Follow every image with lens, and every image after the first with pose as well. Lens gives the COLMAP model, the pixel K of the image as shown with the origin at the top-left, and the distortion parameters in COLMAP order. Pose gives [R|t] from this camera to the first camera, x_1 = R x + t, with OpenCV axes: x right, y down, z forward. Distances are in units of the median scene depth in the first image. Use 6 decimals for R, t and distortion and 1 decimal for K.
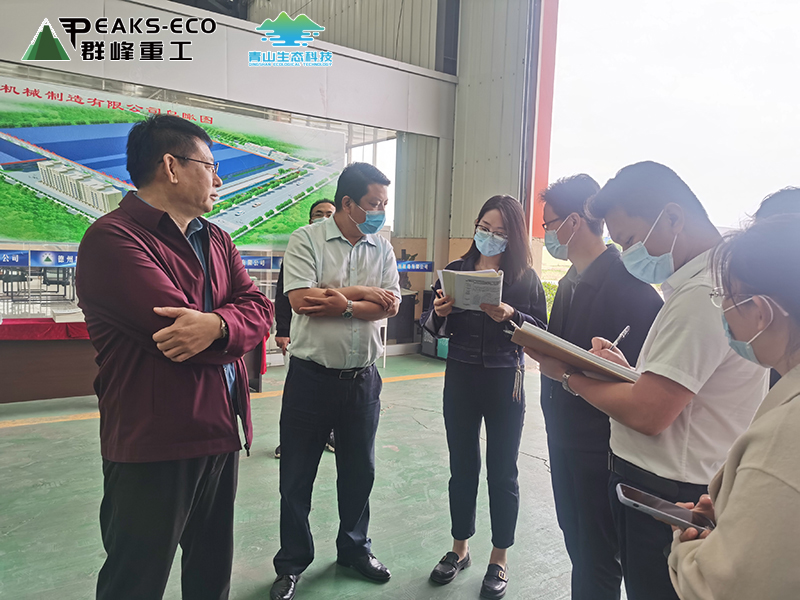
lens RADIAL K [[645.4, 0, 400.1], [0, 645.4, 299.1], [0, 0, 1]] dist [0.068169, -0.067661]
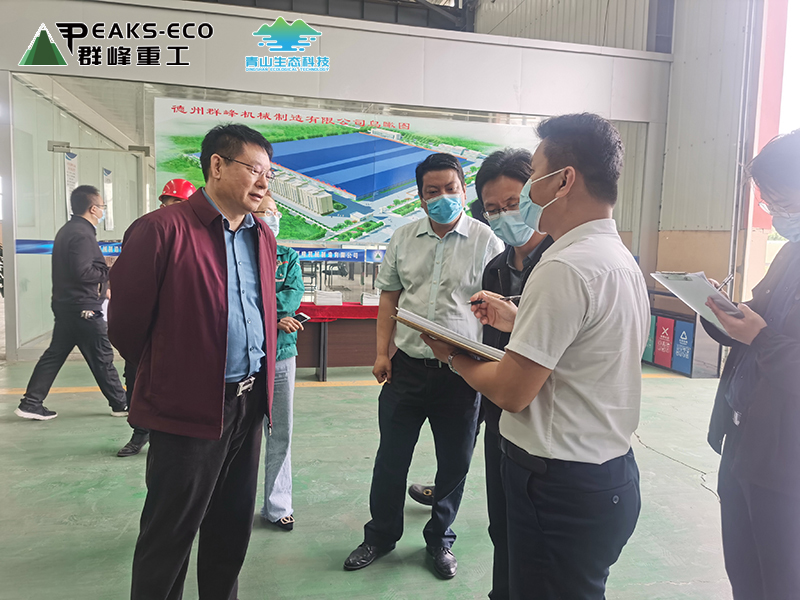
lens RADIAL K [[645.4, 0, 402.9], [0, 645.4, 302.5], [0, 0, 1]] dist [0.068169, -0.067661]
pose [[0.917450, 0.027712, -0.396884, 0.154678], [-0.024607, 0.999614, 0.012915, 0.008161], [0.397089, -0.002083, 0.917778, -0.003246]]
